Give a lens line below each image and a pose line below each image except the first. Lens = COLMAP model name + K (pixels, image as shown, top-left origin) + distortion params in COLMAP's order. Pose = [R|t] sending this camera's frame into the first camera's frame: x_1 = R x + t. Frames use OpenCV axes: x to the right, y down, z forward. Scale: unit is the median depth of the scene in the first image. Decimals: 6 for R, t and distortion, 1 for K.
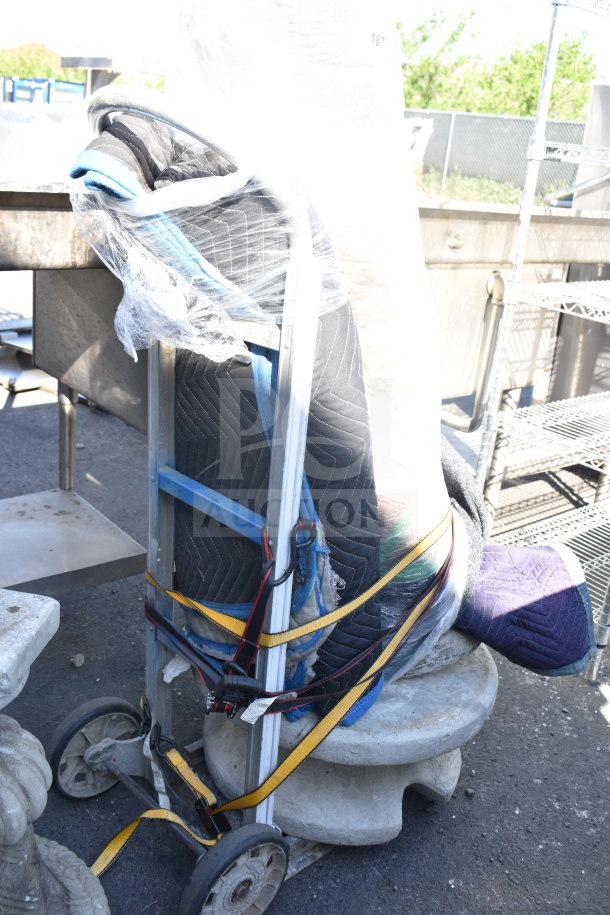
lens RADIAL K [[846.5, 0, 305.0], [0, 846.5, 457.5], [0, 0, 1]] dist [-0.079444, 0.012766]
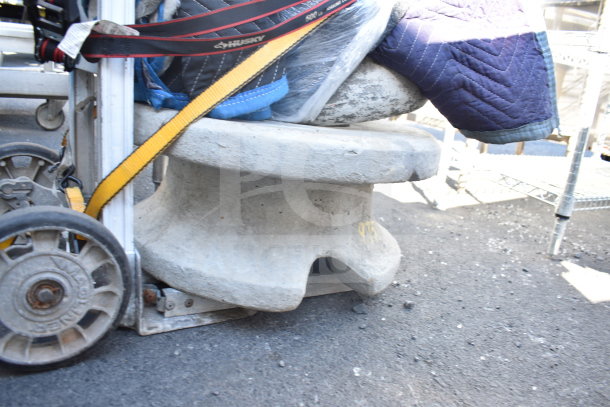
lens RADIAL K [[471.4, 0, 305.0], [0, 471.4, 203.5], [0, 0, 1]] dist [-0.094969, 0.011501]
pose [[0.981350, 0.069623, -0.179180, 0.192369], [-0.085653, 0.992834, -0.083331, 0.388871], [0.172095, 0.097125, 0.980281, 0.534025]]
